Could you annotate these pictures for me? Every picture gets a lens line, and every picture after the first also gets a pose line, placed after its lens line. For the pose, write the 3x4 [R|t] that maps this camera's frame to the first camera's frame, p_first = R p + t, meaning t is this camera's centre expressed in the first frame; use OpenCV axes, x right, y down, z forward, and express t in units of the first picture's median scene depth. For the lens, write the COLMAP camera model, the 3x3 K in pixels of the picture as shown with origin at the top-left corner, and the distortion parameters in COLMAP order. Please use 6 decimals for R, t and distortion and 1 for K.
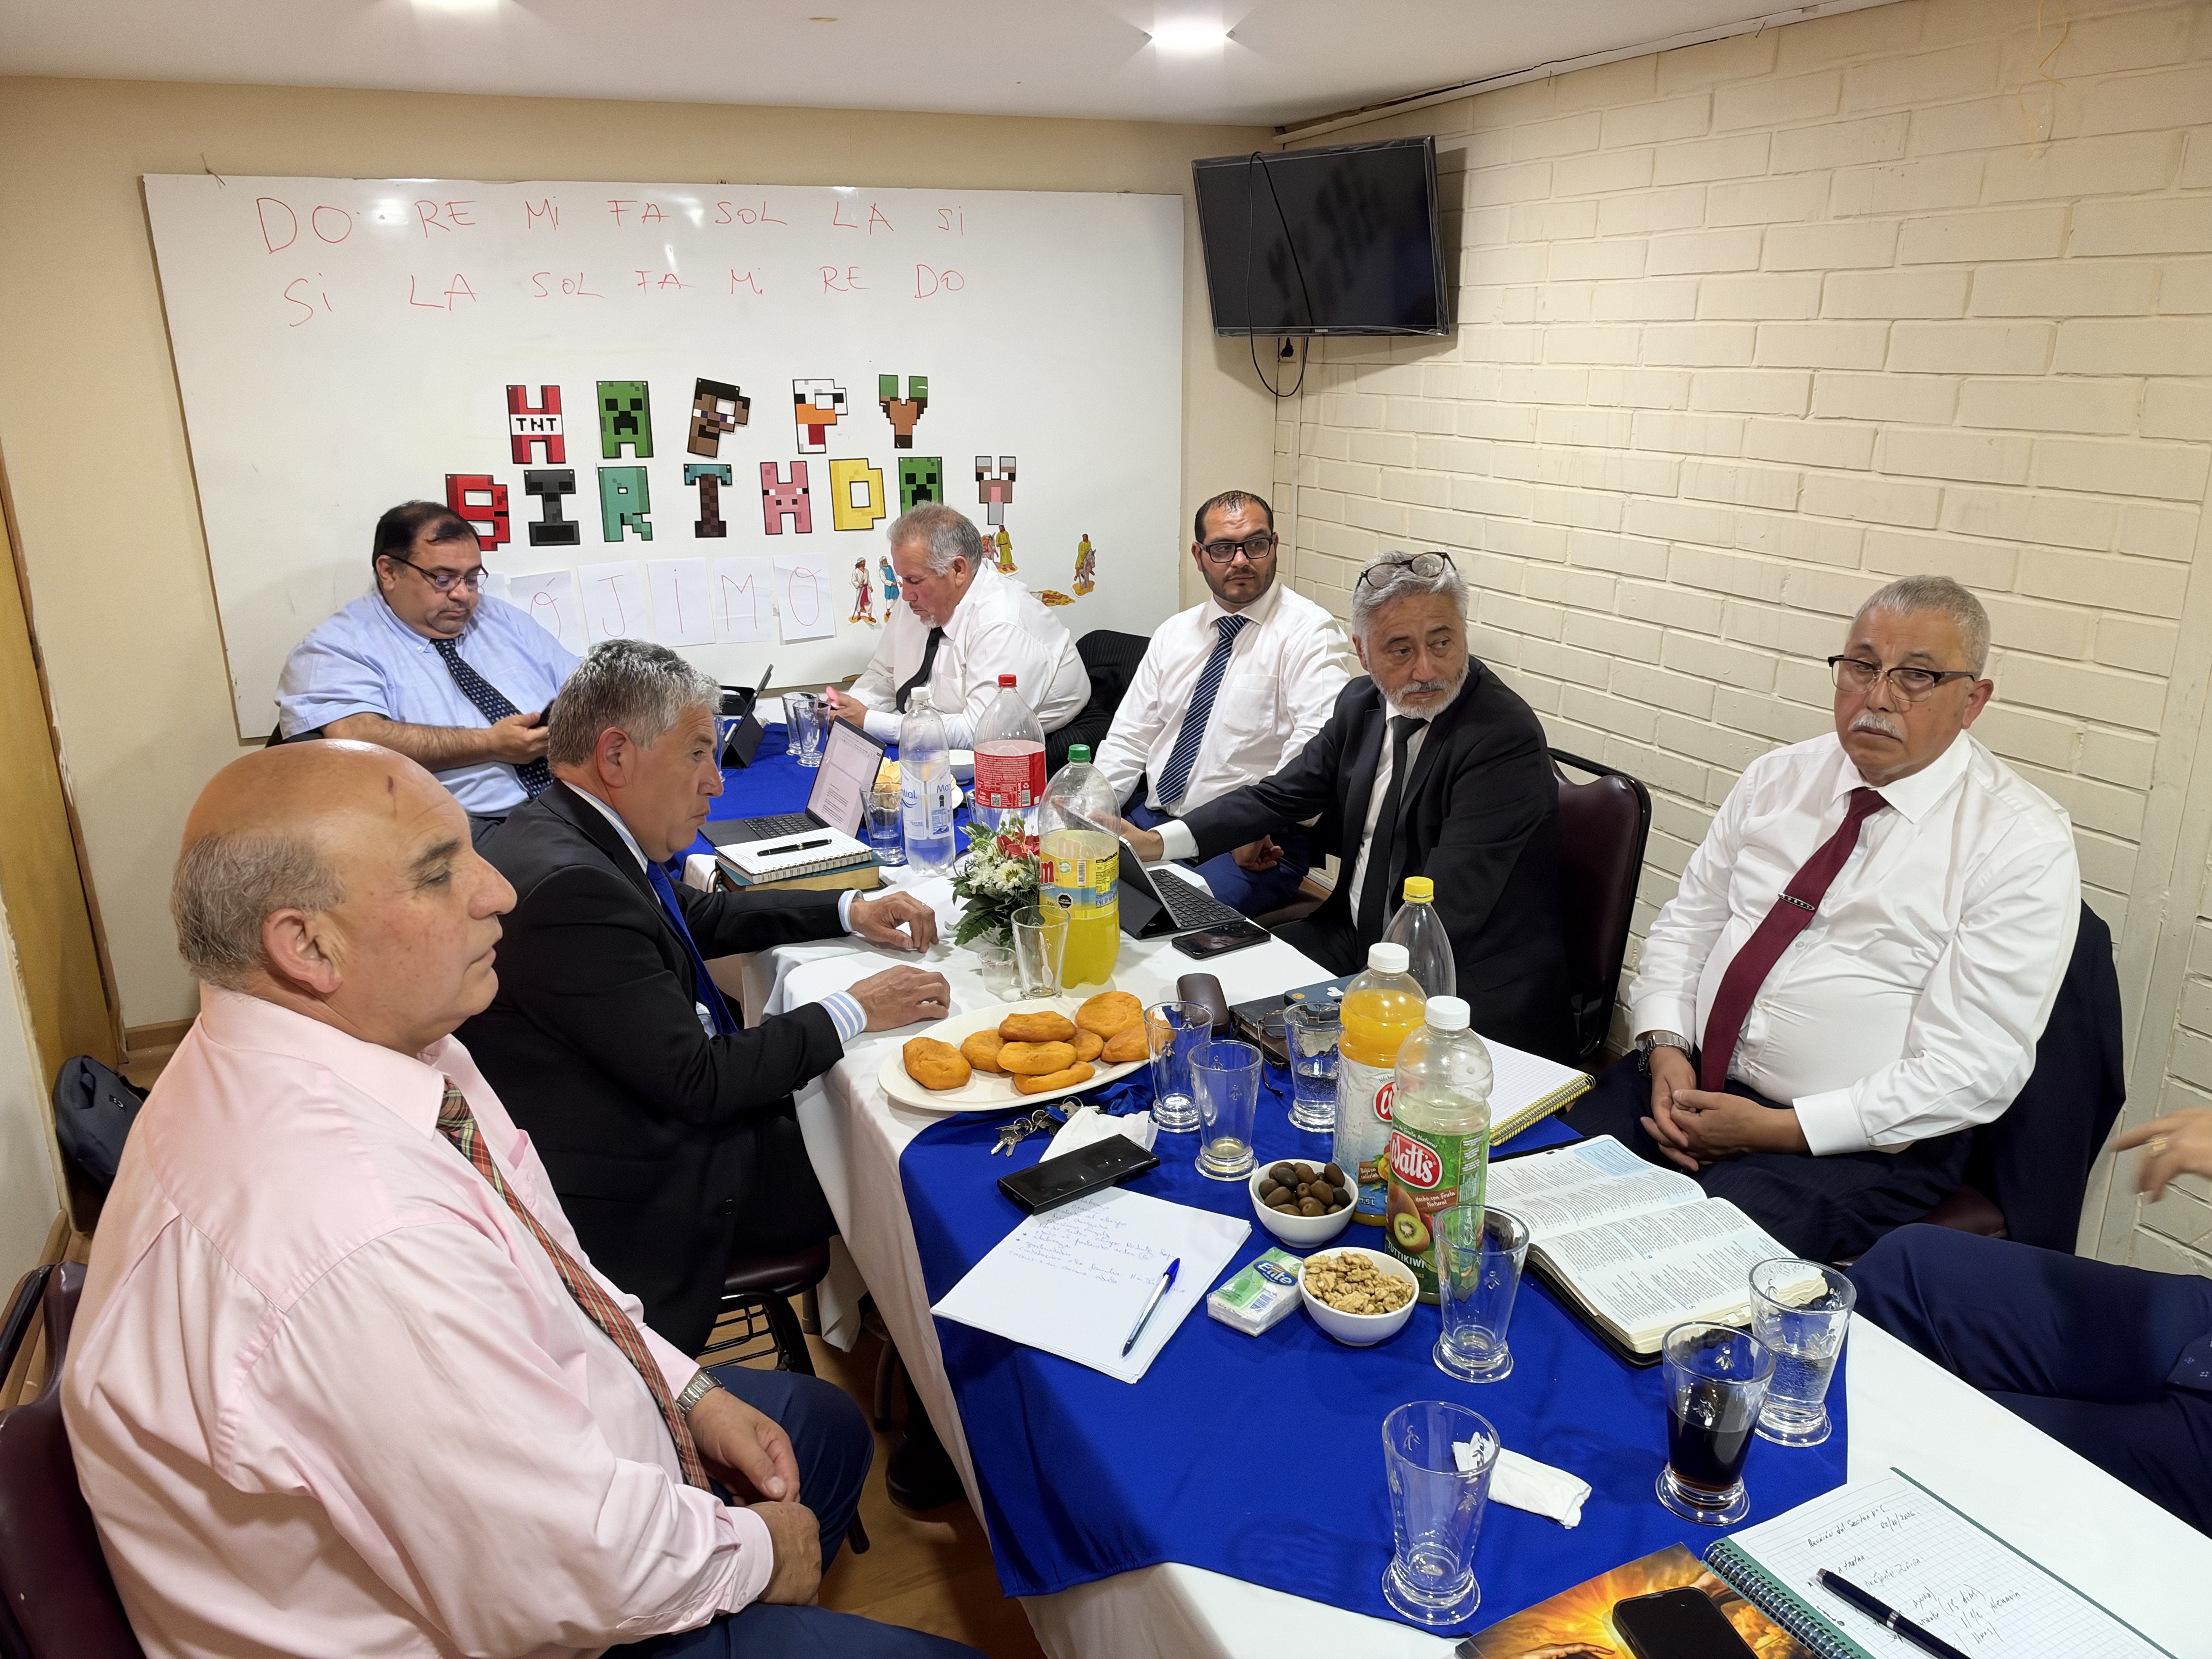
lens RADIAL K [[1539.2, 0, 1102.7], [0, 1539.2, 871.8], [0, 0, 1]] dist [-0.040326, -0.004112]
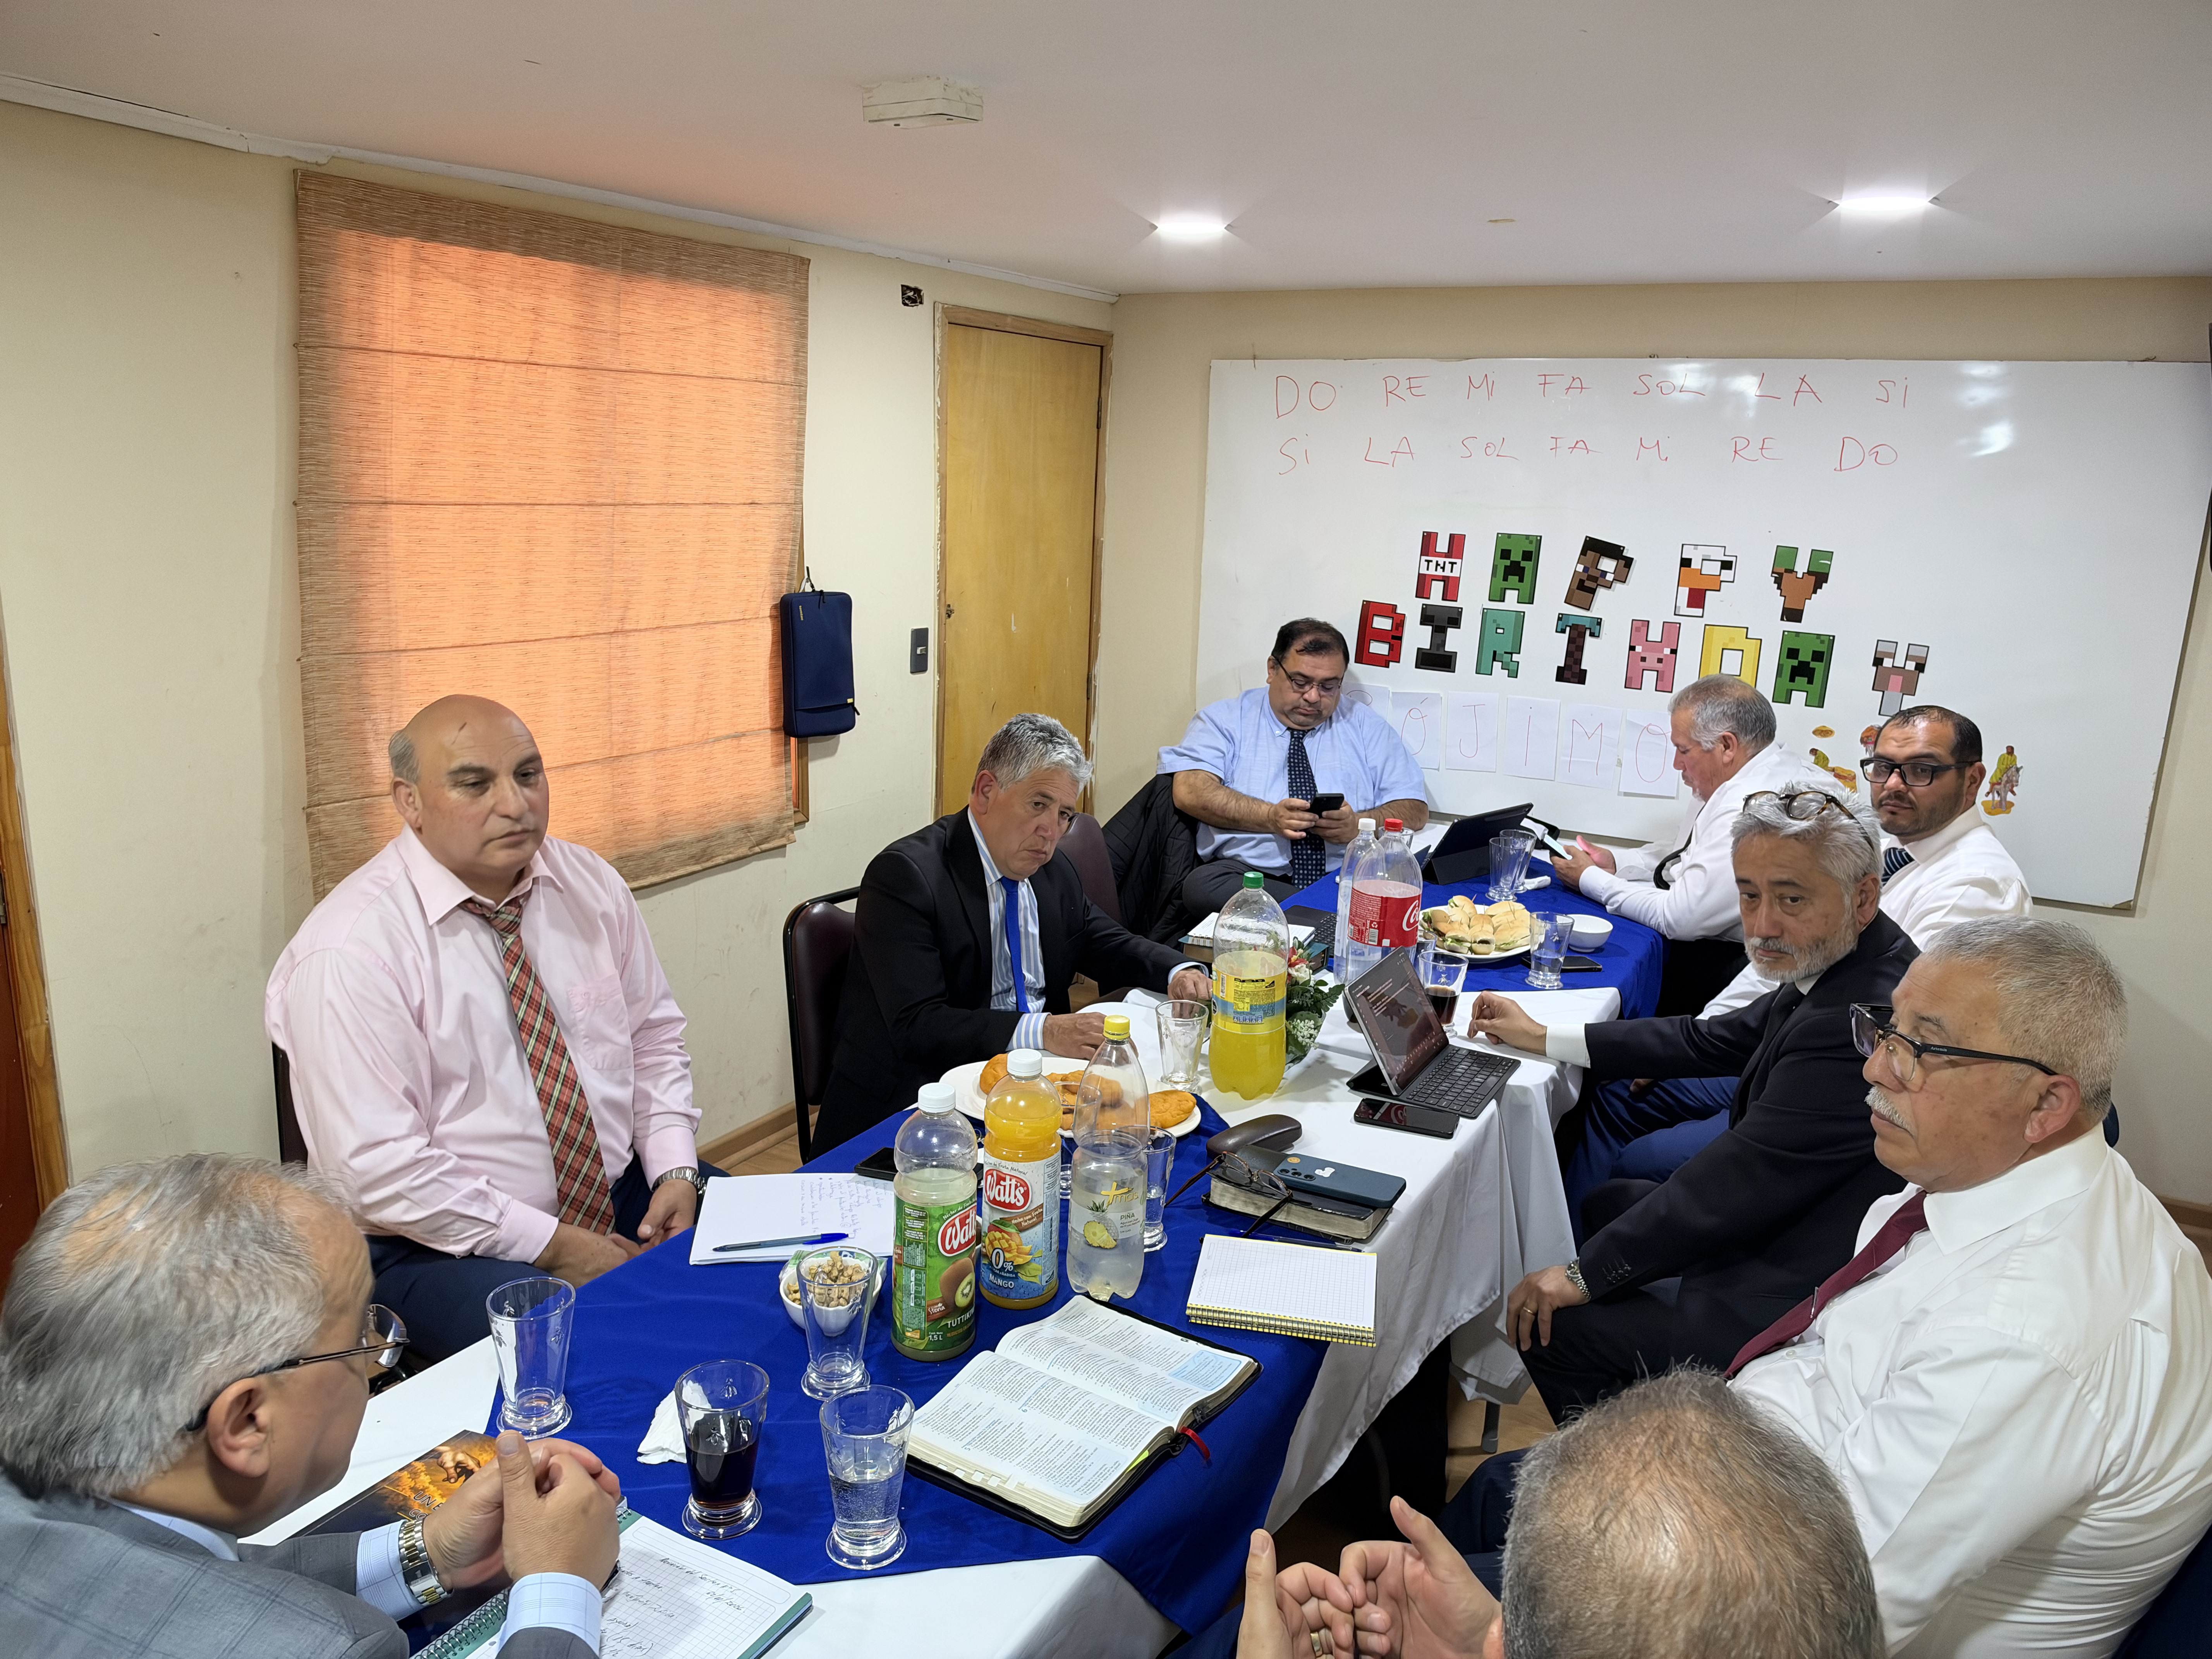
lens RADIAL K [[1533.1, 0, 1103.3], [0, 1533.1, 858.2], [0, 0, 1]] dist [0.002612, -0.193856]
pose [[0.576837, 0.214520, -0.788188, 0.424252], [-0.288908, 0.956113, 0.048786, -0.062140], [0.764062, 0.199572, 0.613498, 0.131968]]
